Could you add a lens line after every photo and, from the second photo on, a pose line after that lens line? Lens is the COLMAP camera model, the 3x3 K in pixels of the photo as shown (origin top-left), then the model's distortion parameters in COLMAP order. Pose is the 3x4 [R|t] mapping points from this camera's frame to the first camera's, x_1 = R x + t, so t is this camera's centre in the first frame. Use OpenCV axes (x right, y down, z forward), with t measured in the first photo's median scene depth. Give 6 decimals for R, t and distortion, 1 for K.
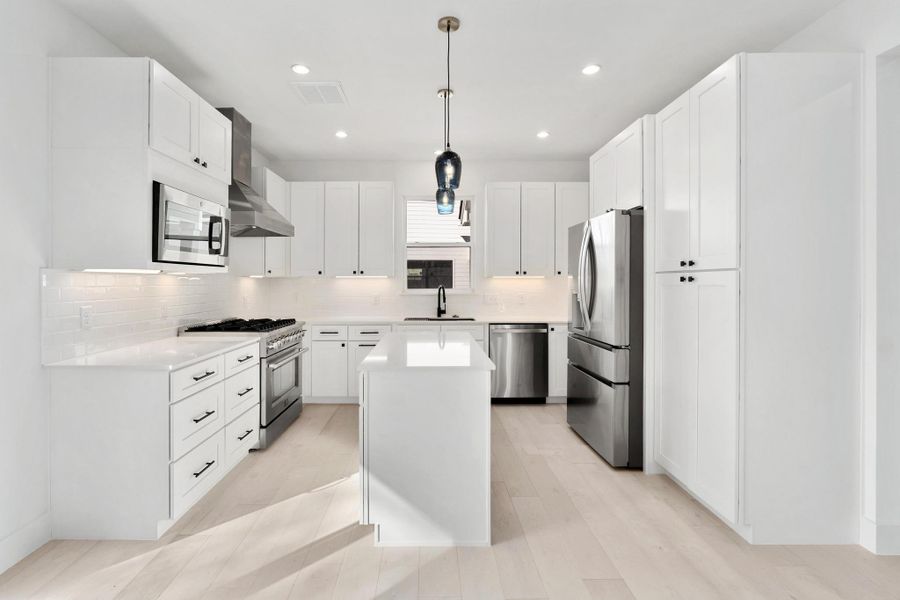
lens RADIAL K [[420.4, 0, 432.6], [0, 420.4, 284.4], [0, 0, 1]] dist [-0.000438, 0.000157]
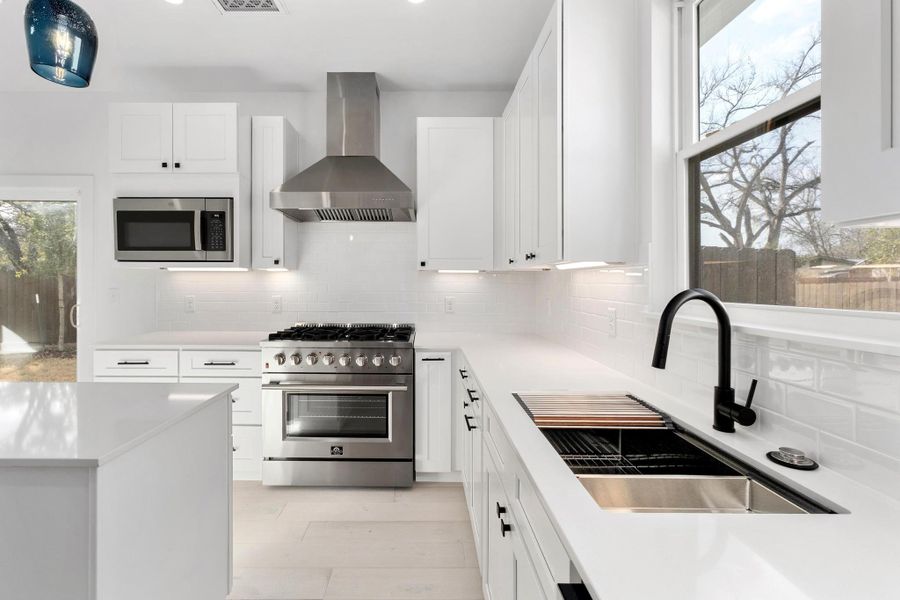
lens RADIAL K [[389.2, 0, 449.2], [0, 389.2, 281.5], [0, 0, 1]] dist [-0.017805, -0.000054]
pose [[0.039383, 0.001287, -0.999223, 0.345716], [-0.005078, 0.999987, 0.001088, -0.003692], [0.999211, 0.005031, 0.039389, 1.321543]]
